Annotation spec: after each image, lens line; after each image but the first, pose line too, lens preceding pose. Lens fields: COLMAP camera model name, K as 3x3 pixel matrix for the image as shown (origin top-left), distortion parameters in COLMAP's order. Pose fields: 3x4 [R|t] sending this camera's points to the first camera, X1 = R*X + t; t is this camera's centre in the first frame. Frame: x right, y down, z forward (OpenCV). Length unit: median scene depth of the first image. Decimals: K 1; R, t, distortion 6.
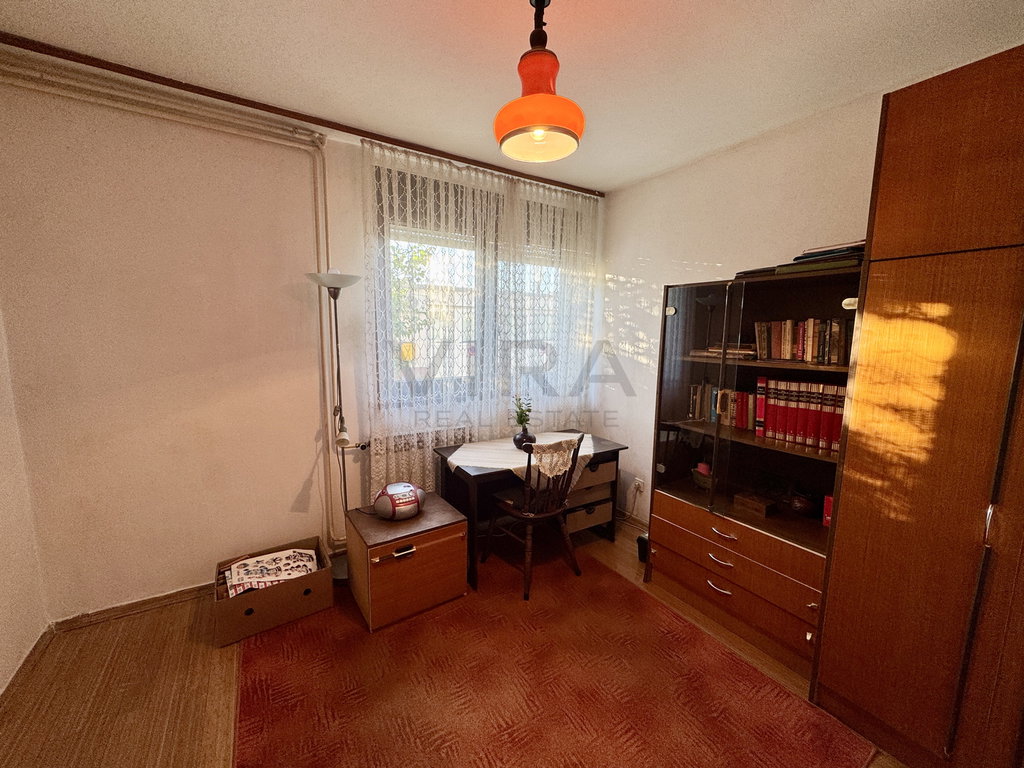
lens RADIAL K [[404.5, 0, 509.7], [0, 404.5, 384.7], [0, 0, 1]] dist [-0.003458, 0.000125]
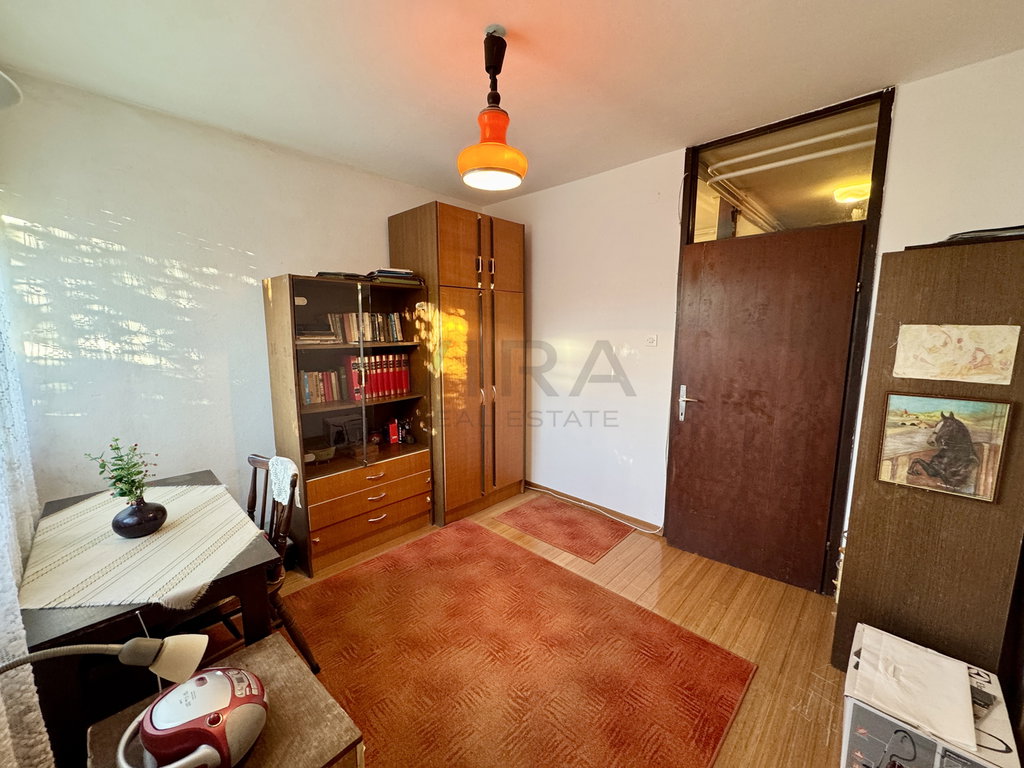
lens RADIAL K [[404.5, 0, 509.5], [0, 404.5, 383.8], [0, 0, 1]] dist [-0.003458, 0.000125]
pose [[-0.239136, -0.149816, 0.959359, -0.899670], [0.122108, 0.975541, 0.182781, -0.125676], [-0.963278, 0.160854, -0.214993, 0.929774]]
